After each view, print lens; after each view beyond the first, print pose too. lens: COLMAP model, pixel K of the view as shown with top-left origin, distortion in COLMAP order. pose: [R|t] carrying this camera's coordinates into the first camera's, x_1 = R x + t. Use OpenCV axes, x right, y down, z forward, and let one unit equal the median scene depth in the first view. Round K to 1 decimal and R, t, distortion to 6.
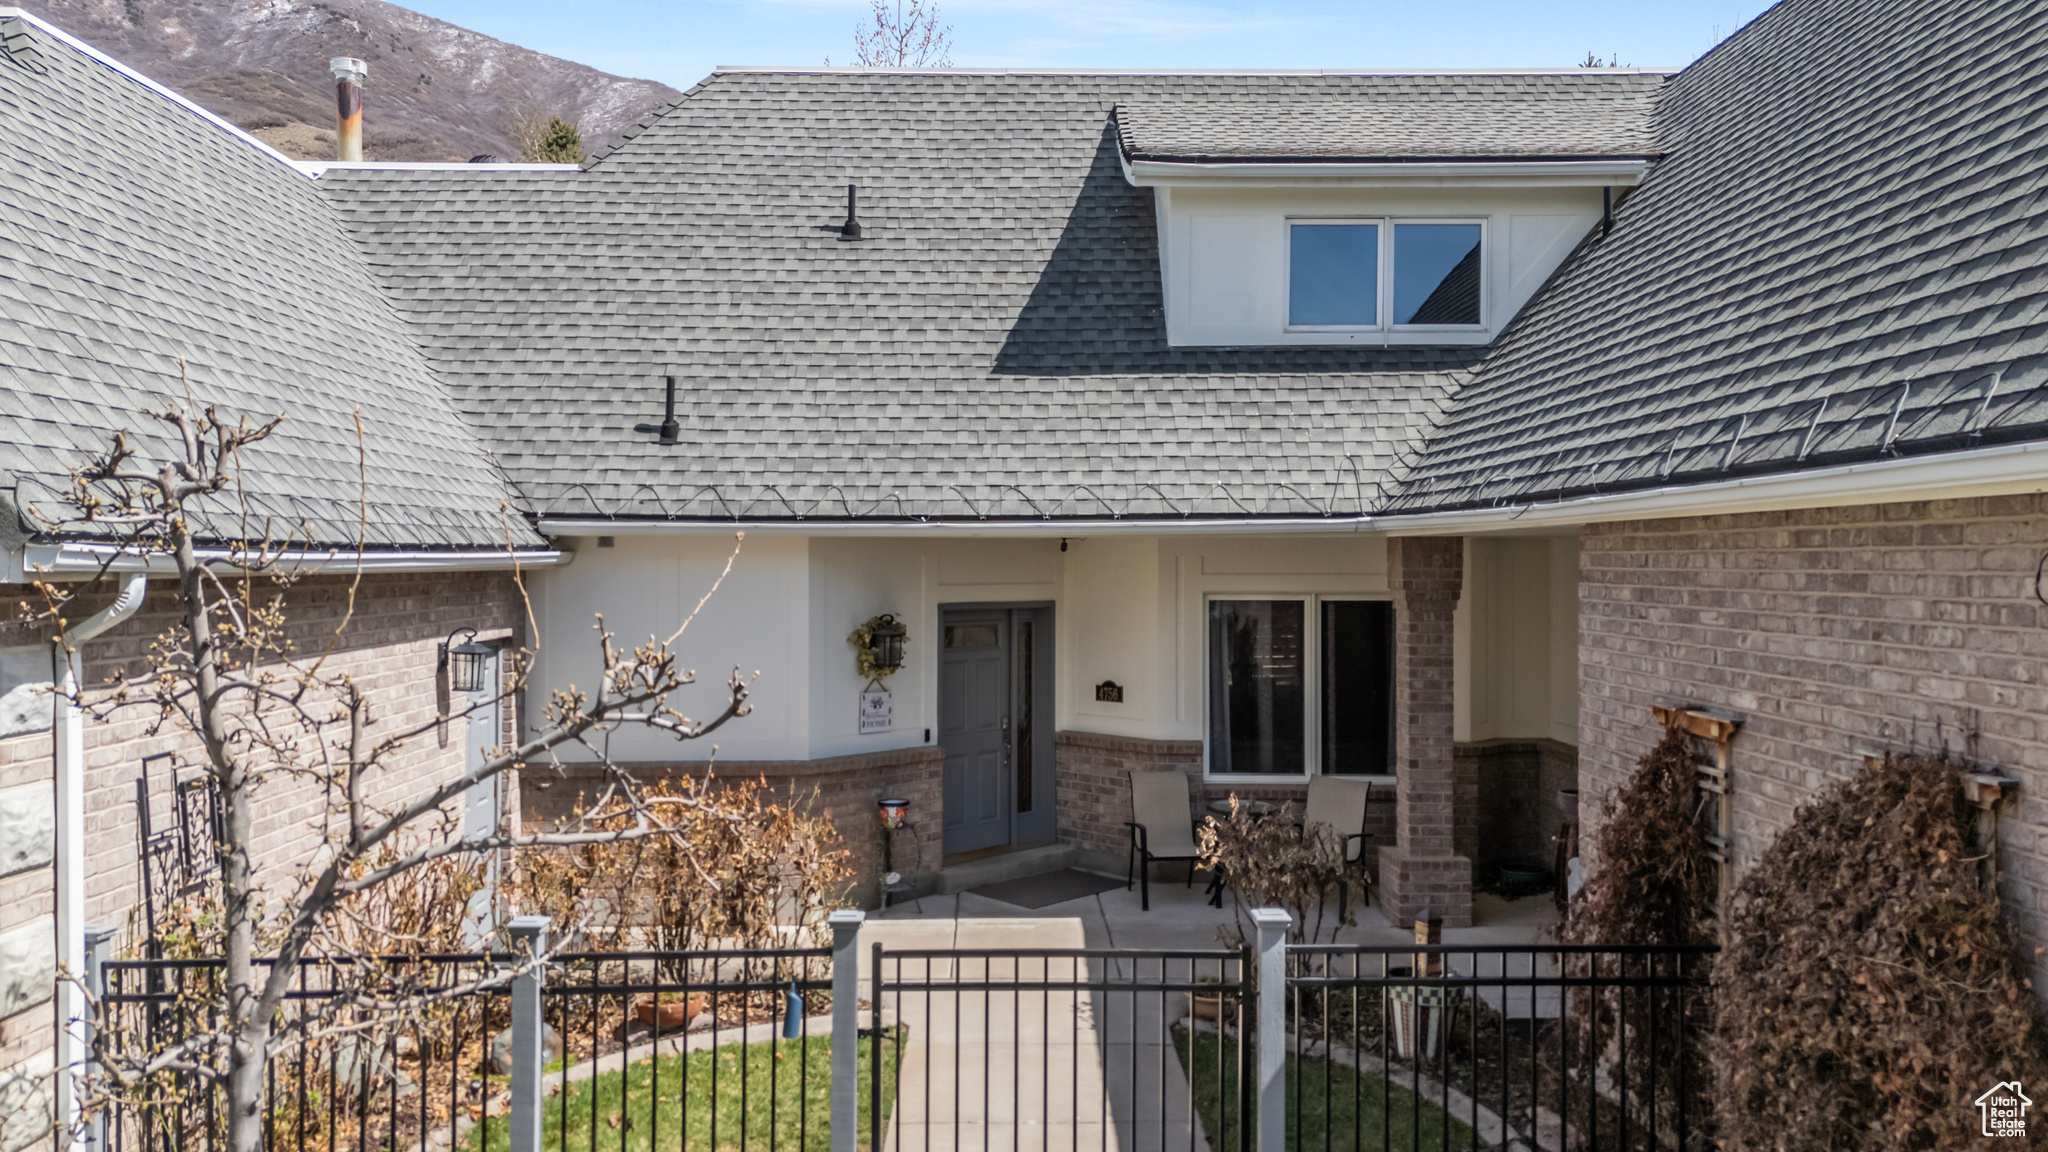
lens RADIAL K [[1568.5, 0, 1026.6], [0, 1568.5, 573.5], [0, 0, 1]] dist [0.037694, -0.022316]
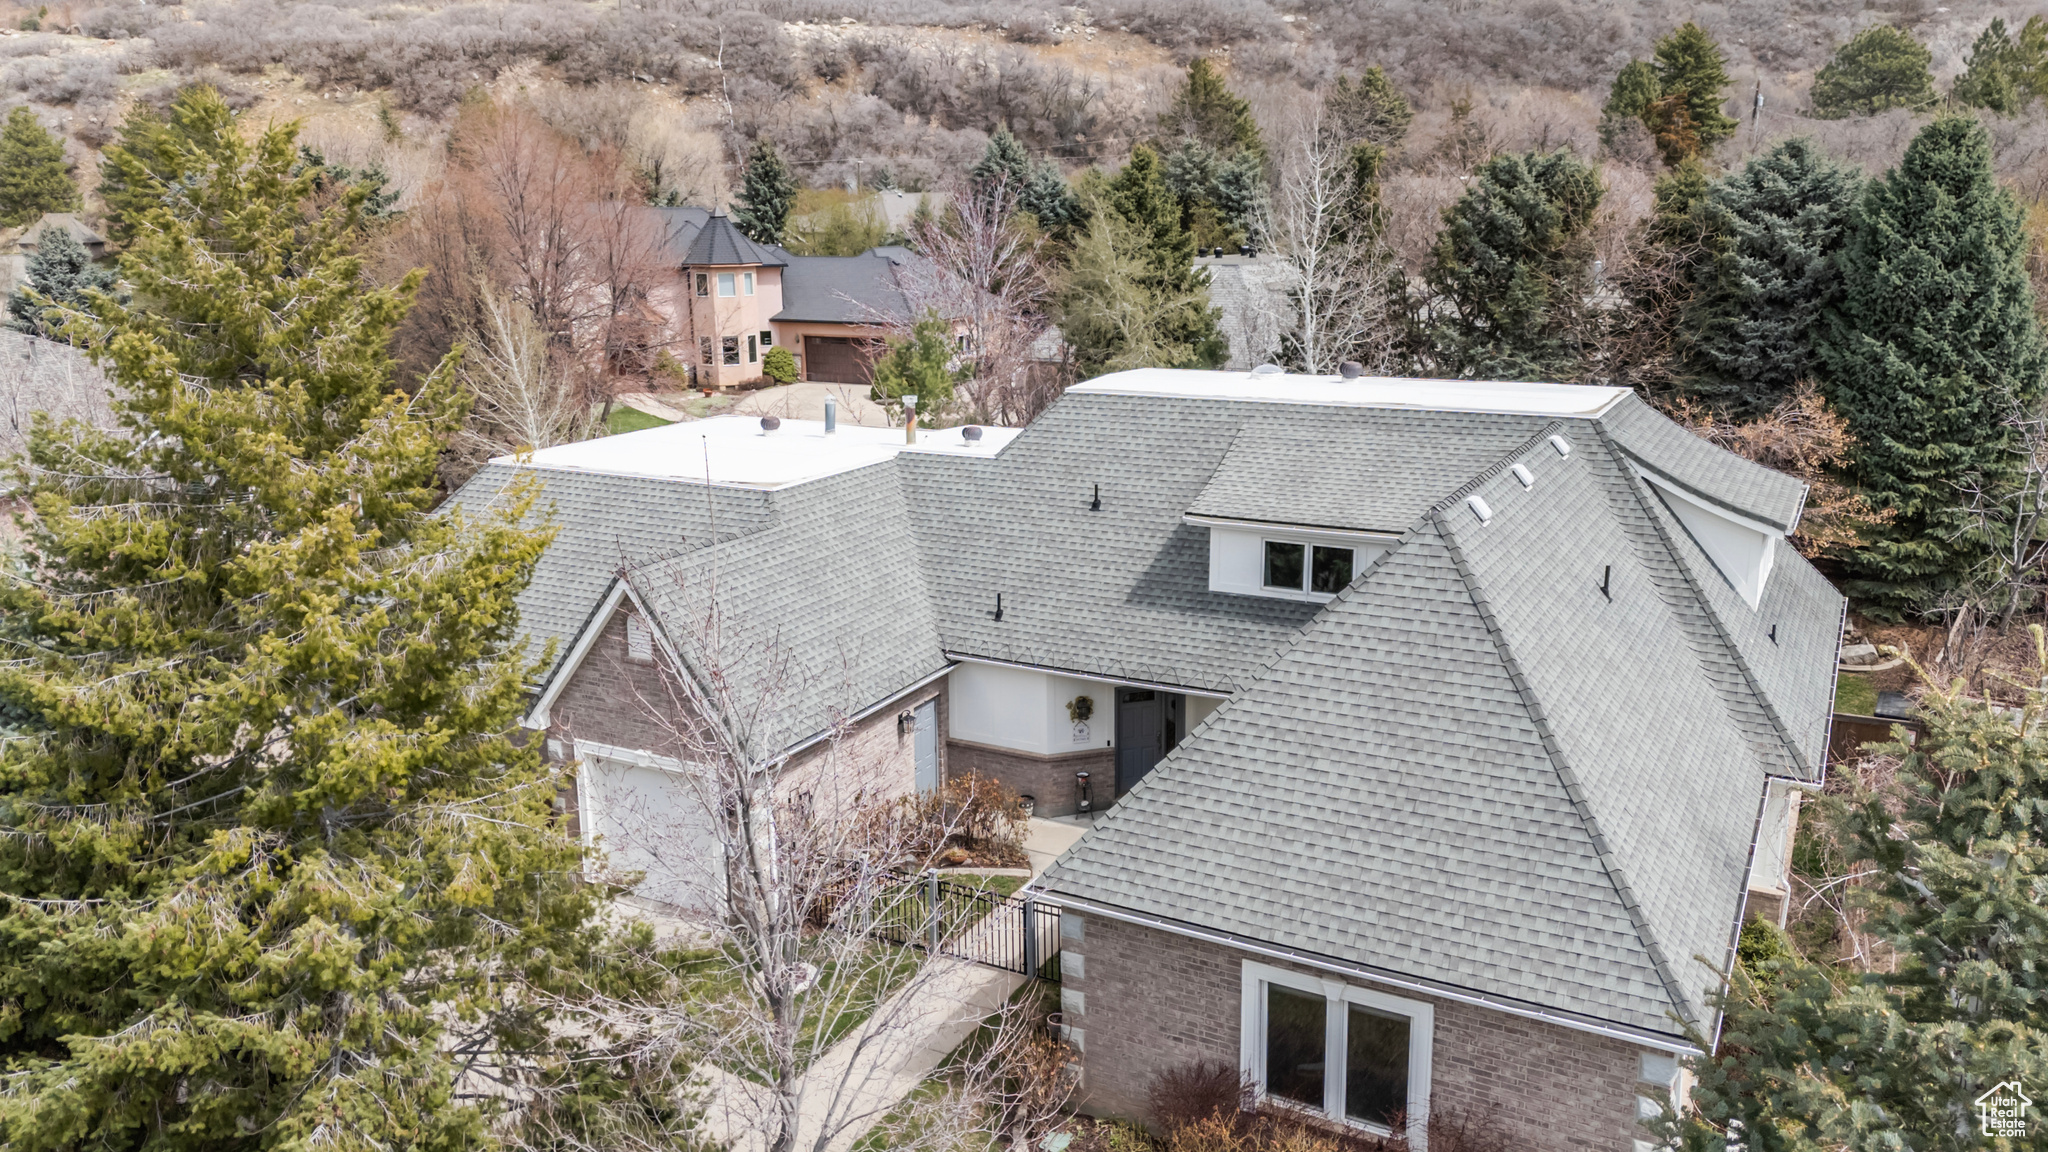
lens RADIAL K [[1568.5, 0, 1023.5], [0, 1568.5, 573.2], [0, 0, 1]] dist [0.037694, -0.022316]
pose [[0.868201, 0.105668, -0.484831, 0.955712], [0.015150, 0.970963, 0.238750, -0.719068], [0.495981, -0.214629, 0.841390, -0.982854]]
